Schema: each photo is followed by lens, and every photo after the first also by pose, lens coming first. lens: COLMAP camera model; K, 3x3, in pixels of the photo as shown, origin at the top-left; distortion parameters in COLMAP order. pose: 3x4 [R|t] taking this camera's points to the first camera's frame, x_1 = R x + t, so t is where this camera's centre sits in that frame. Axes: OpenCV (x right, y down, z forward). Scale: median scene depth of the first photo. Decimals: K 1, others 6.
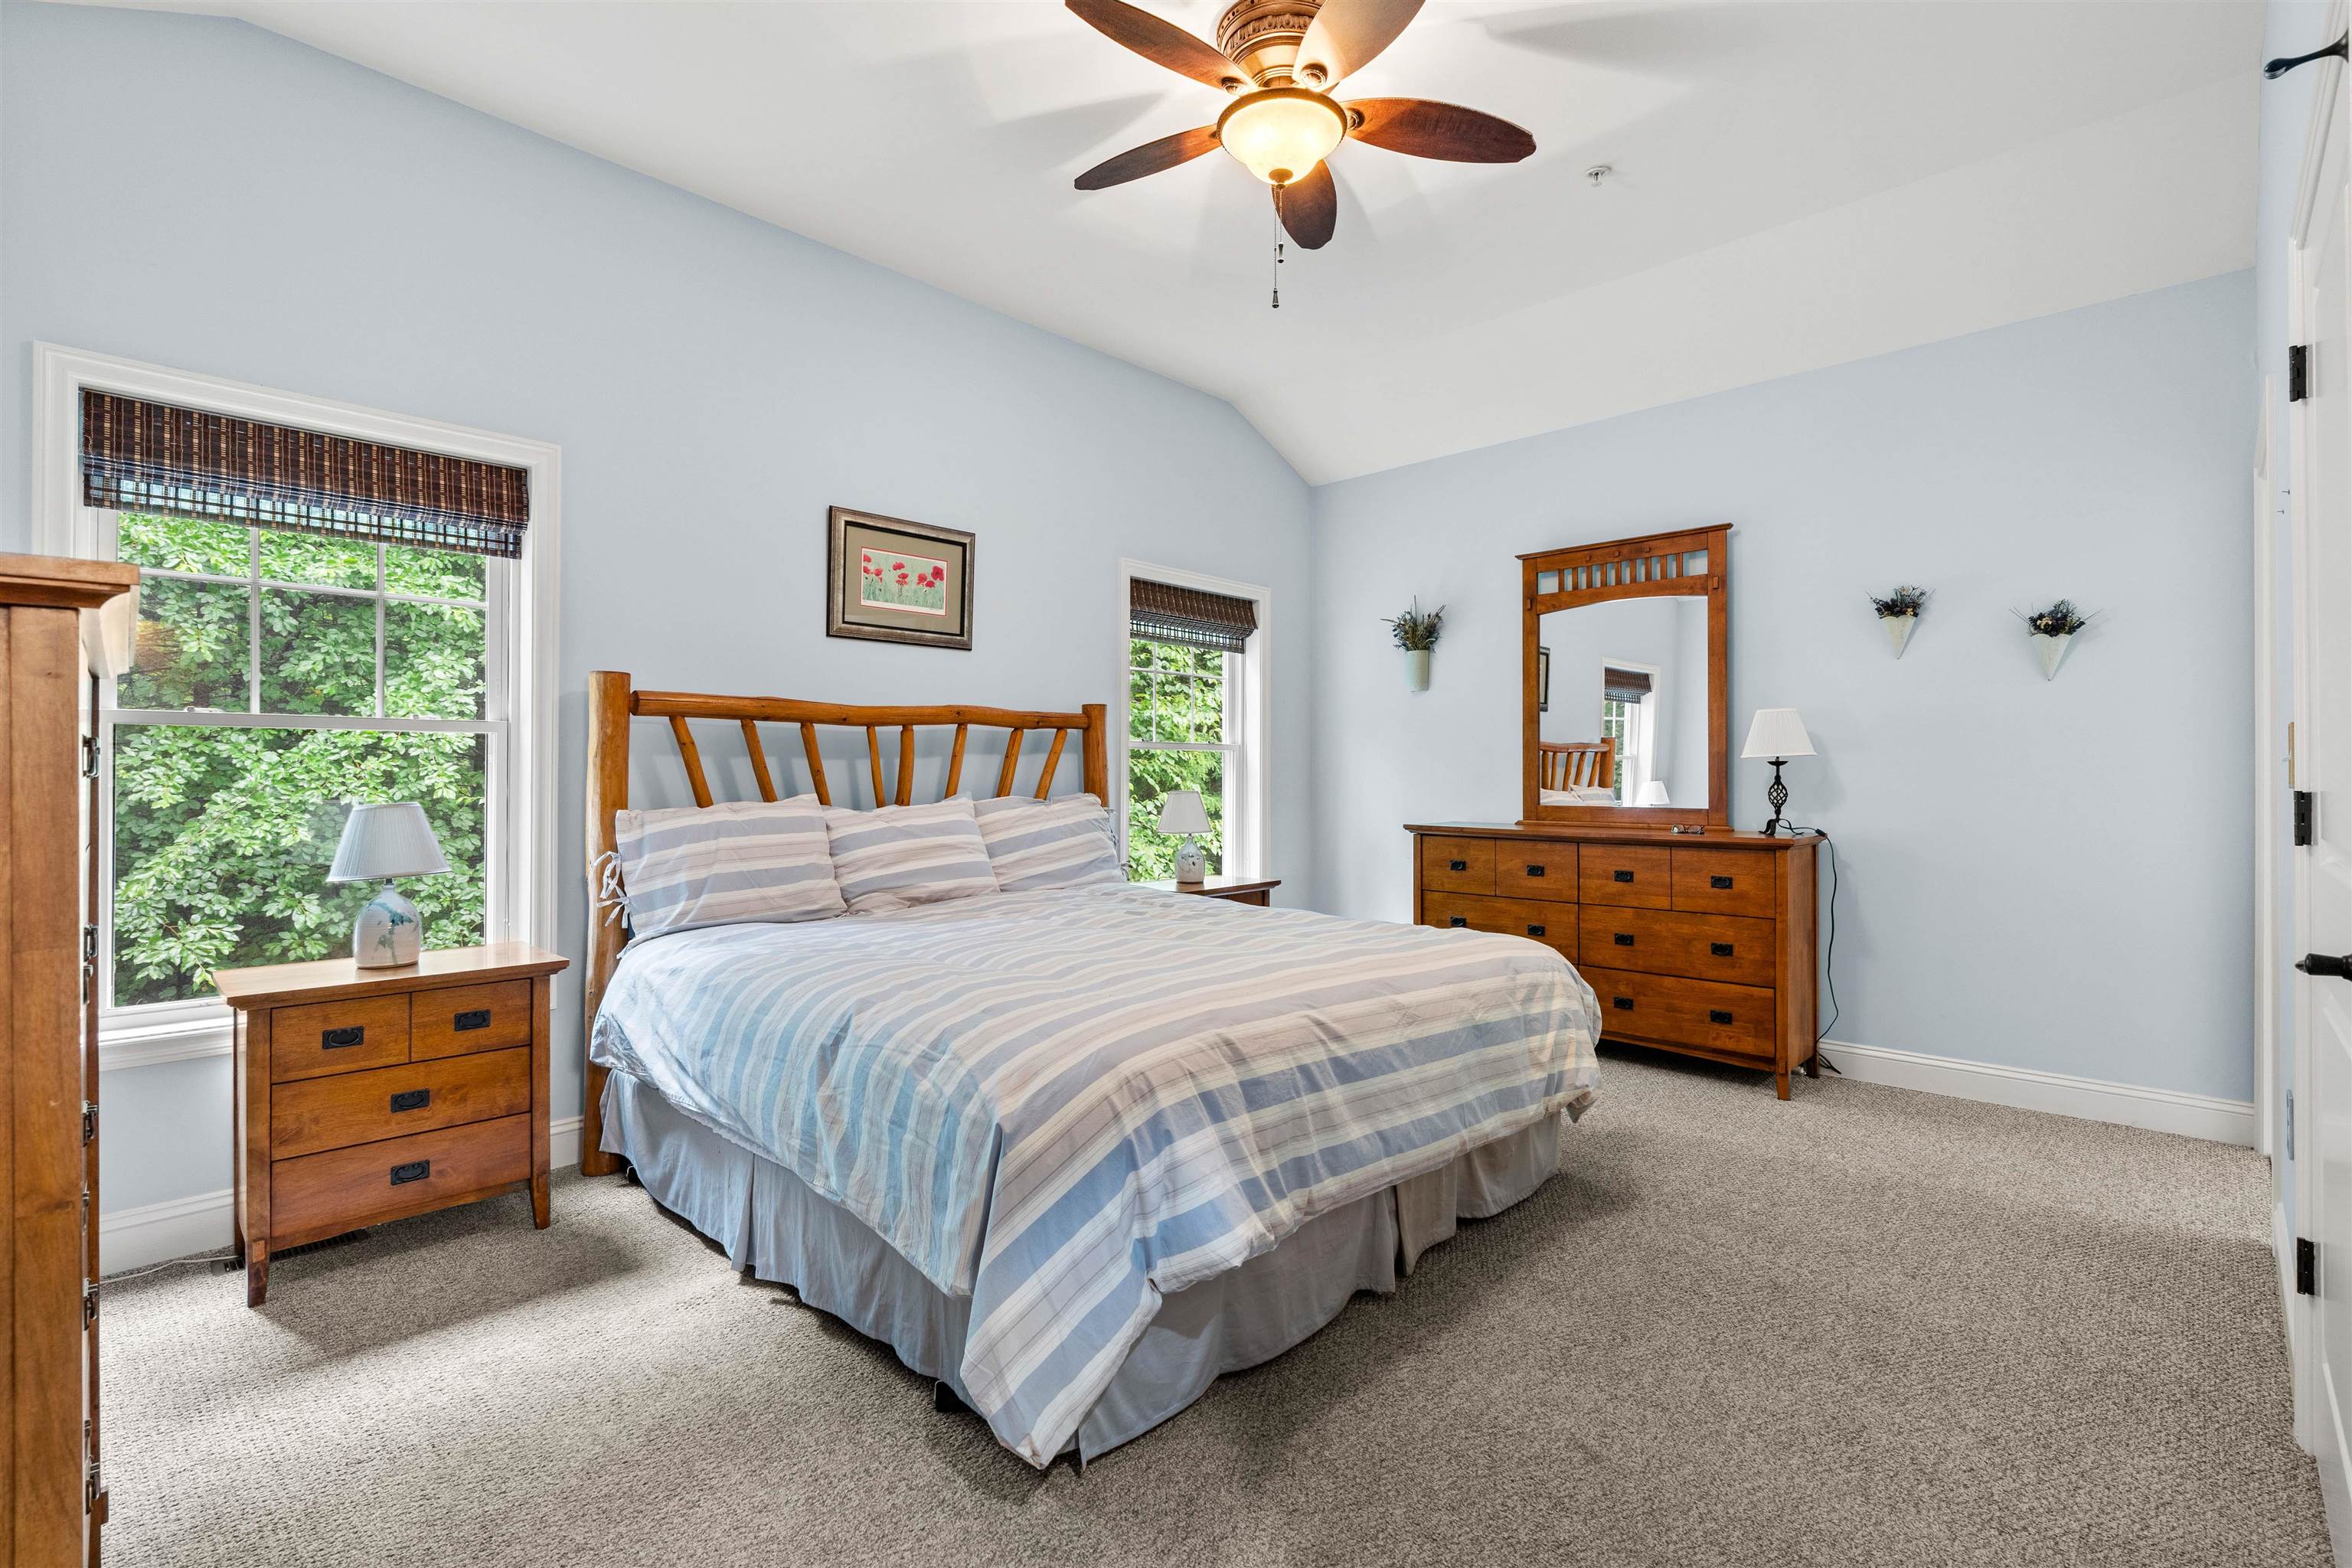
lens RADIAL K [[1060.4, 0, 1166.2], [0, 1060.4, 783.6], [0, 0, 1]] dist [-0.004165, 0.000737]
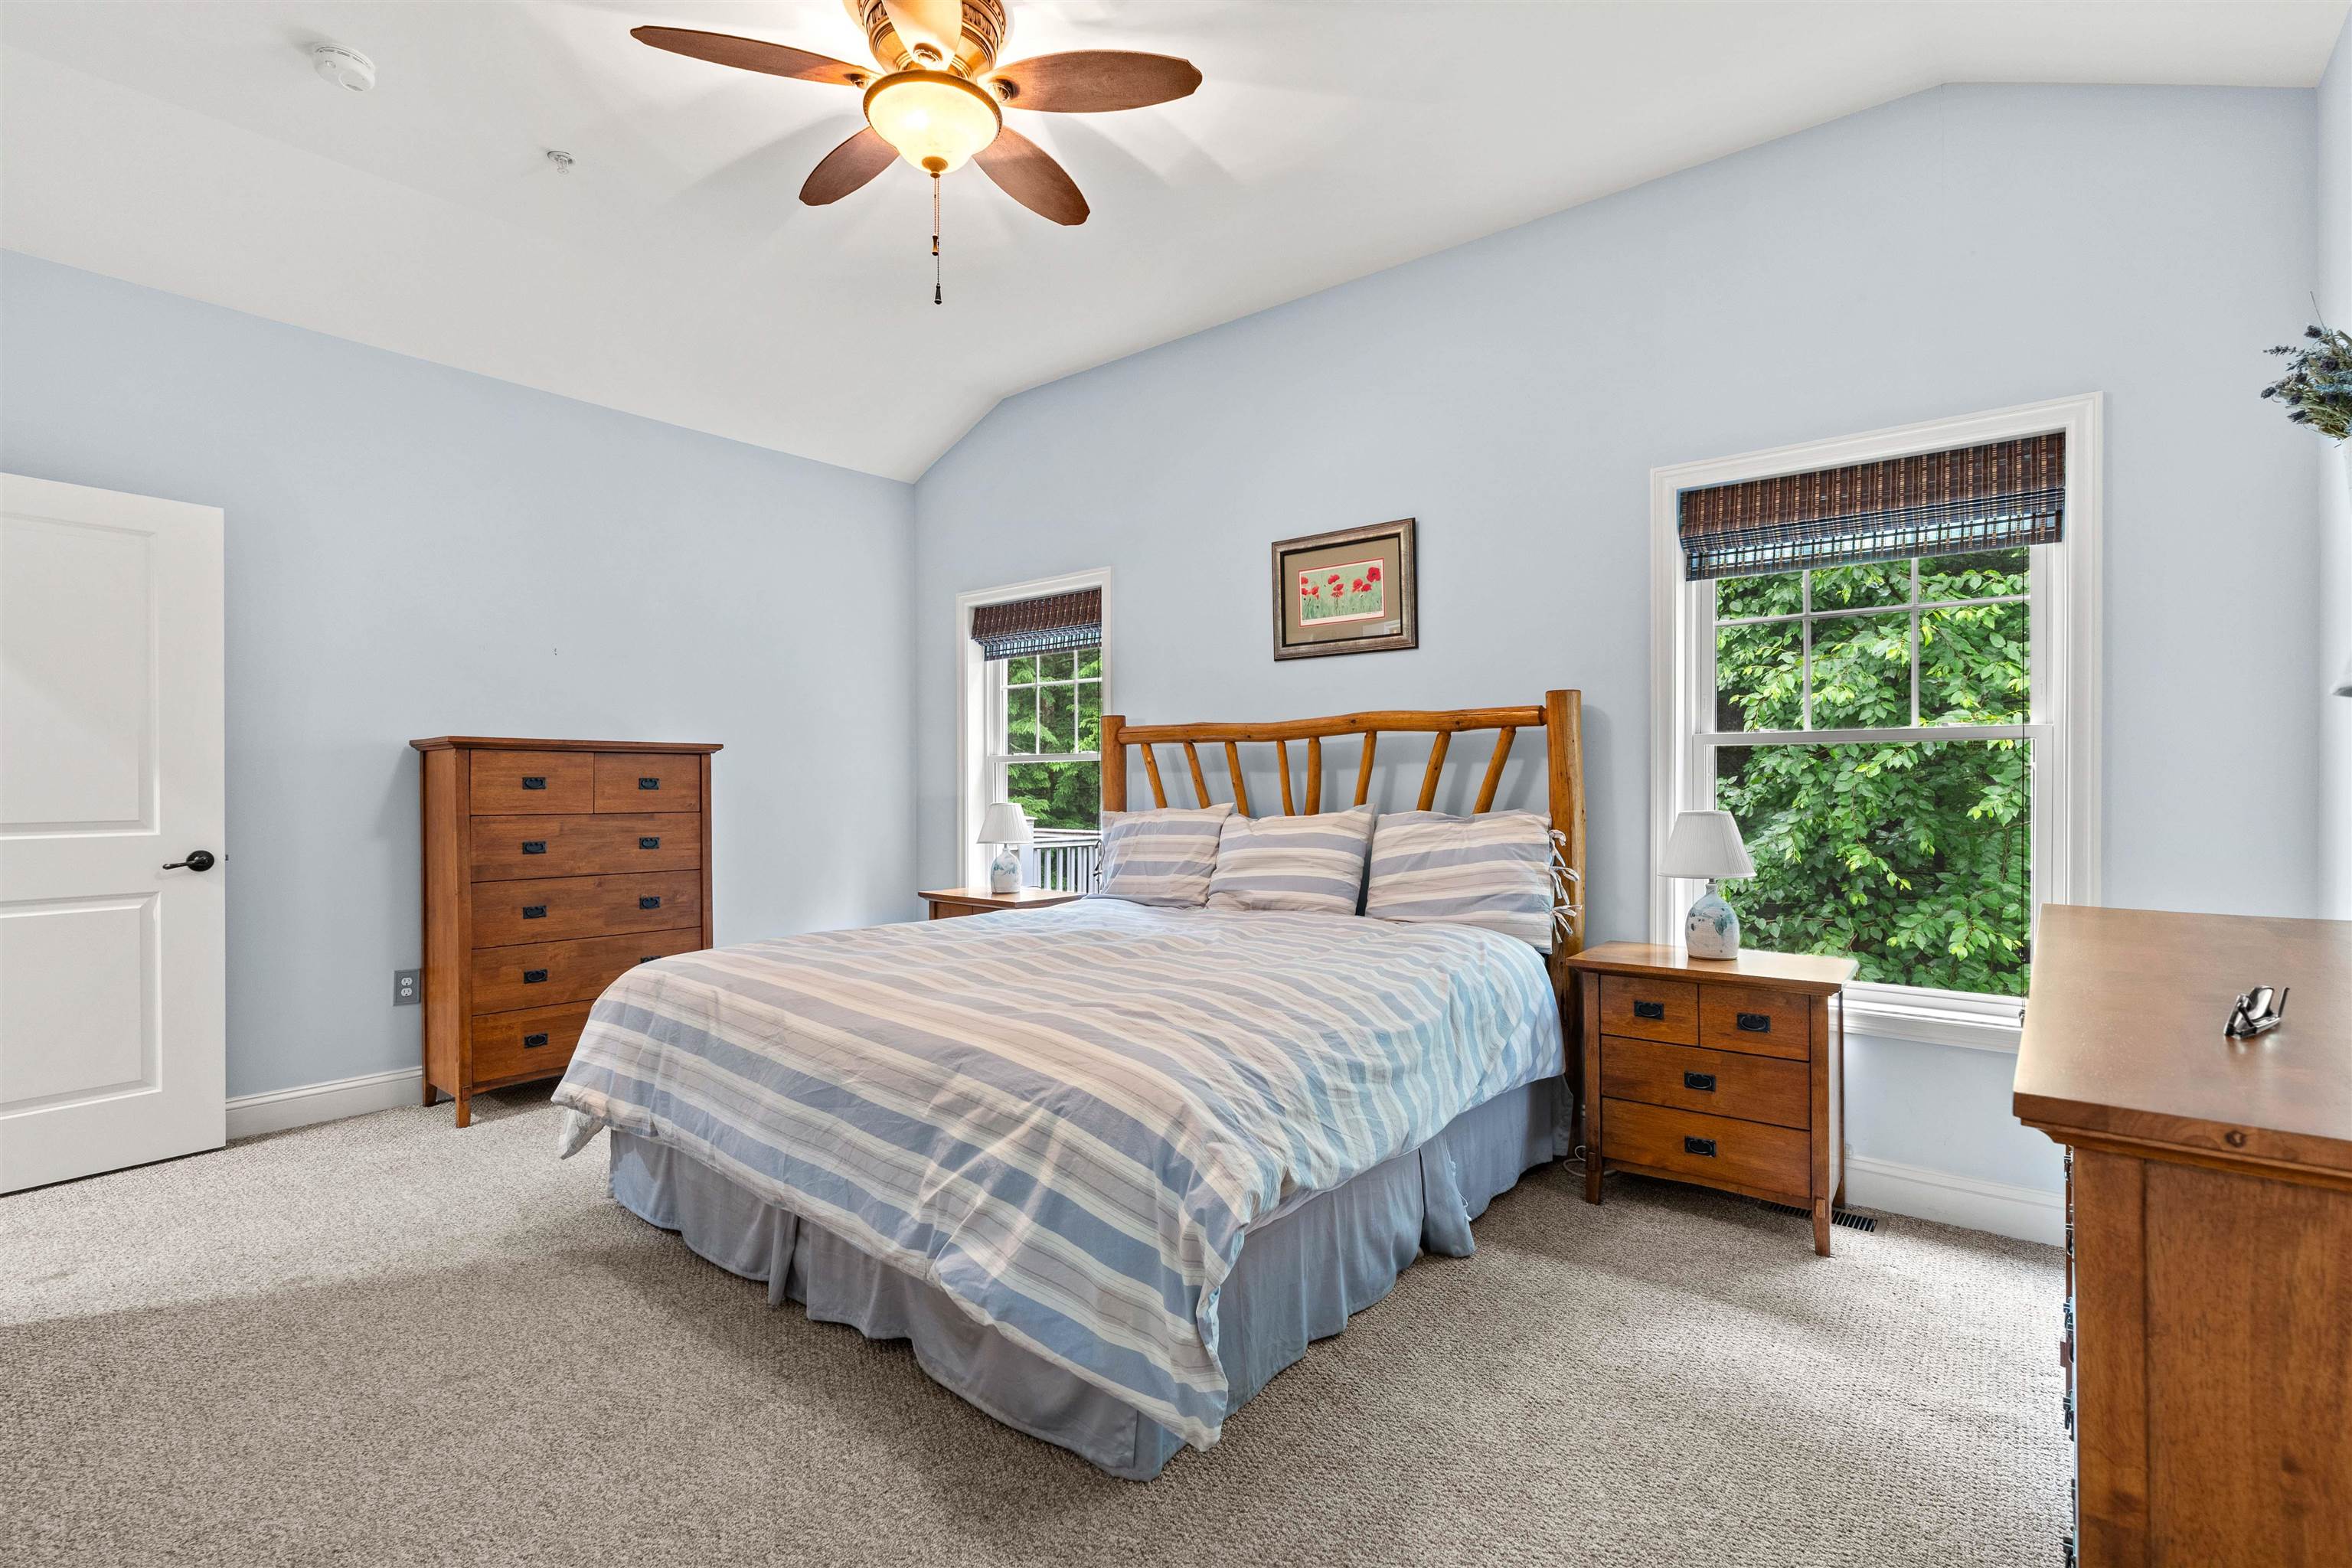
lens RADIAL K [[1068.6, 0, 1190.4], [0, 1068.6, 794.7], [0, 0, 1]] dist [-0.005248, 0.000384]
pose [[0.096279, 0.006535, -0.995333, 0.756224], [-0.008891, 0.999944, 0.005705, -0.005387], [0.995315, 0.008300, 0.096331, 0.782944]]
